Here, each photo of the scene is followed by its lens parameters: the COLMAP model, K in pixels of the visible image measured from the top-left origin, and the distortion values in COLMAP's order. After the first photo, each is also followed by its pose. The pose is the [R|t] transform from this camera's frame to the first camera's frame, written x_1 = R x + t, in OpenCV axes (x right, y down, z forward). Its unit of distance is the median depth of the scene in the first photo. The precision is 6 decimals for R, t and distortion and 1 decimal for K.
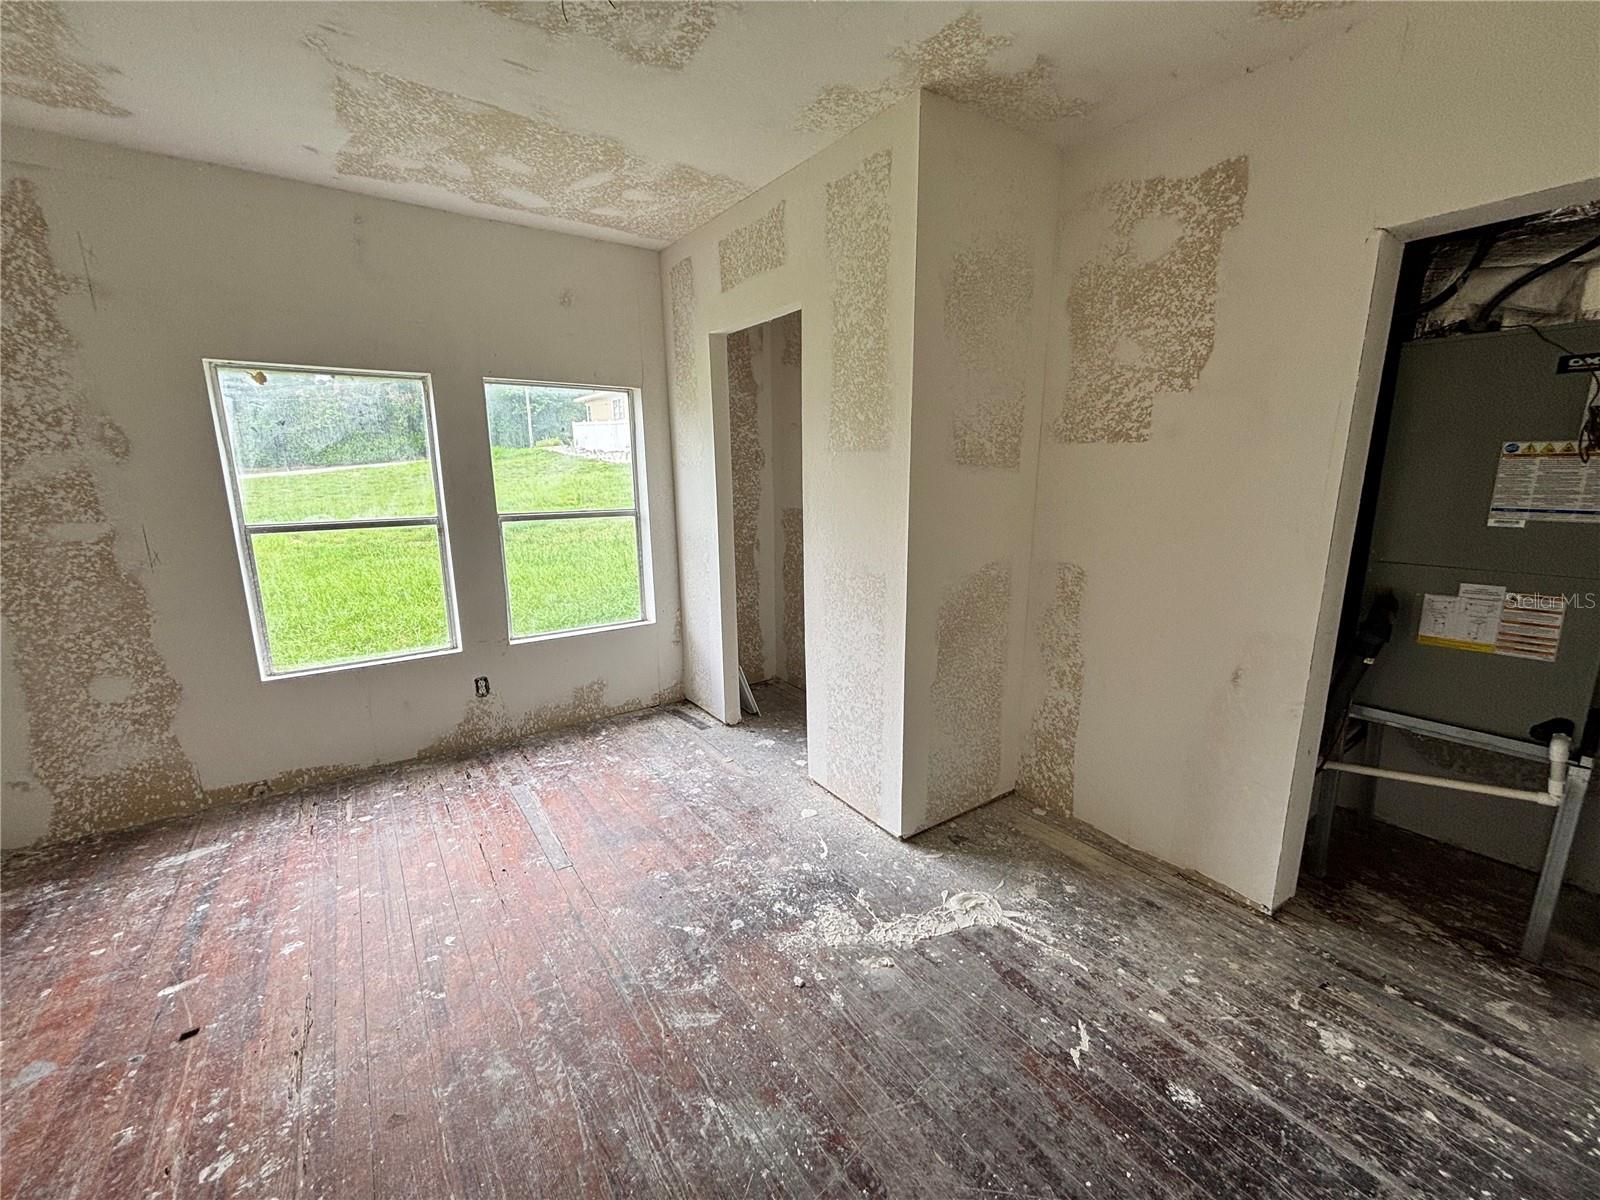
lens RADIAL K [[649.7, 0, 799.8], [0, 649.7, 601.5], [0, 0, 1]] dist [0.001710, -0.001263]
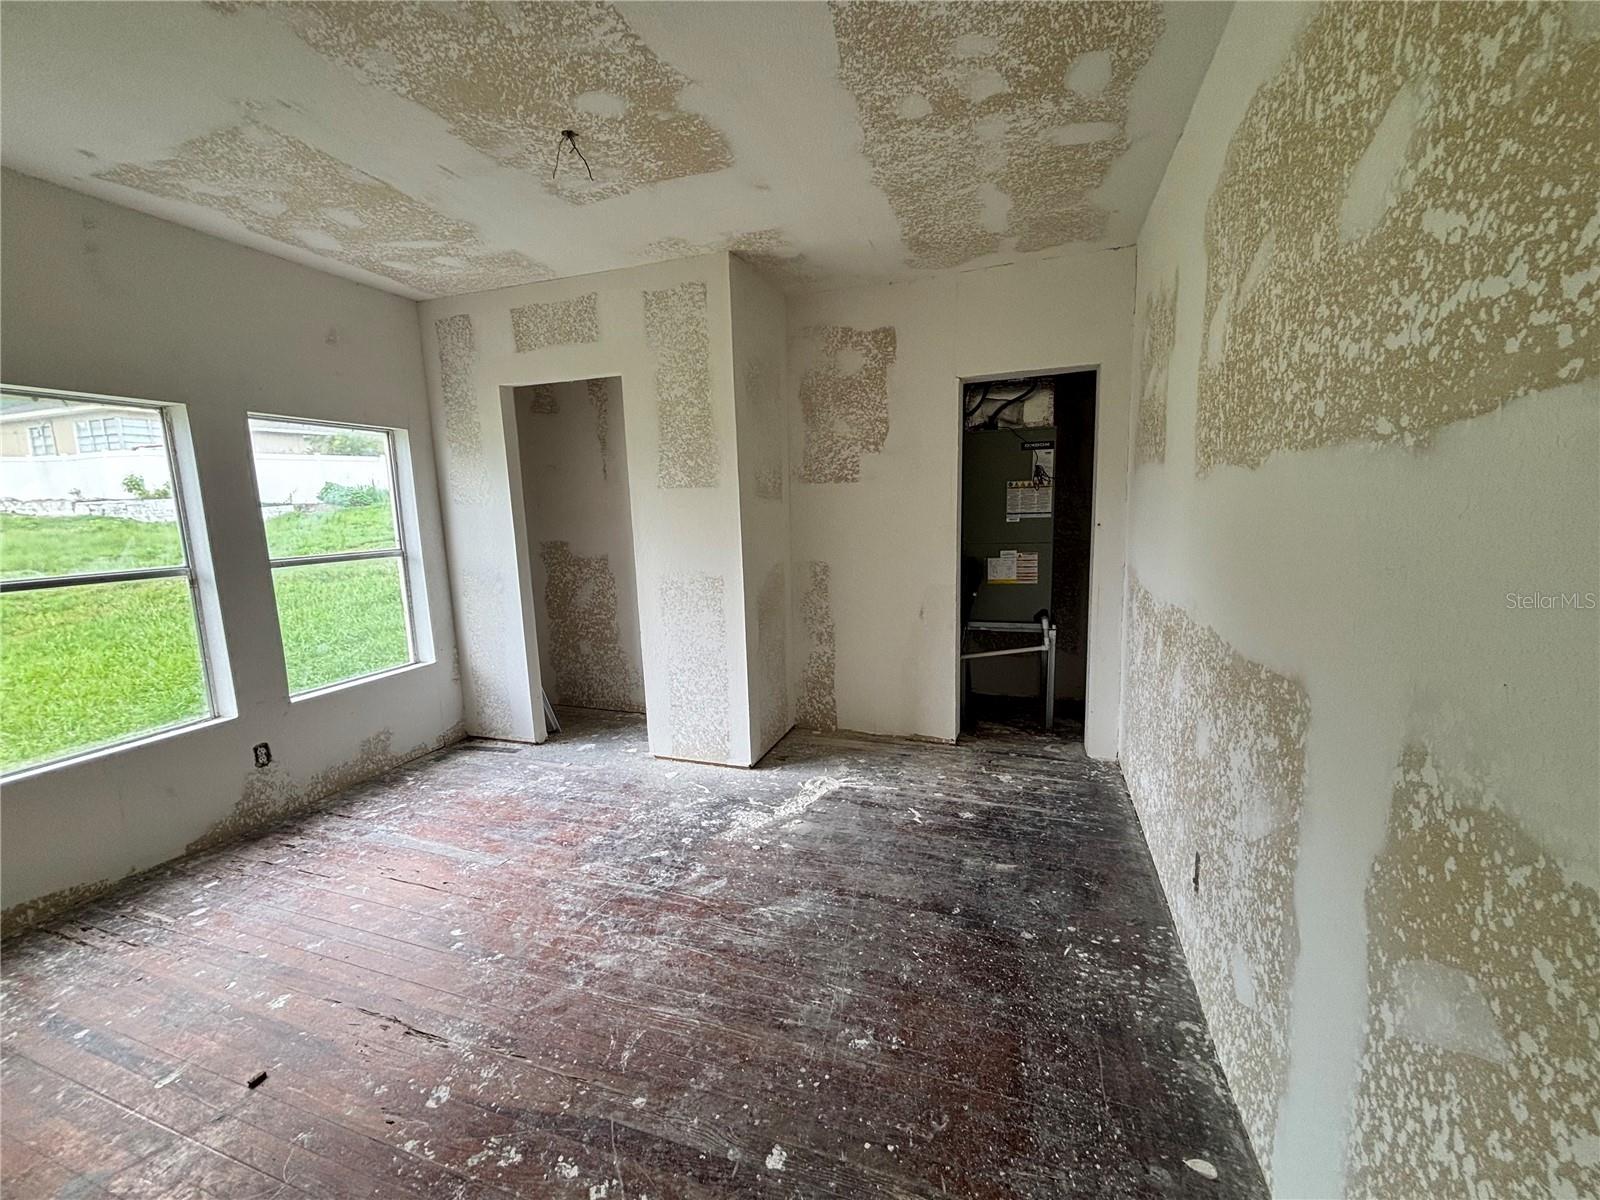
lens RADIAL K [[649.7, 0, 799.6], [0, 649.7, 607.5], [0, 0, 1]] dist [0.001710, -0.001263]
pose [[0.808907, -0.108213, 0.577892, -0.551678], [0.142430, 0.989705, -0.014041, 0.070050], [-0.570423, 0.093666, 0.815993, -0.222897]]
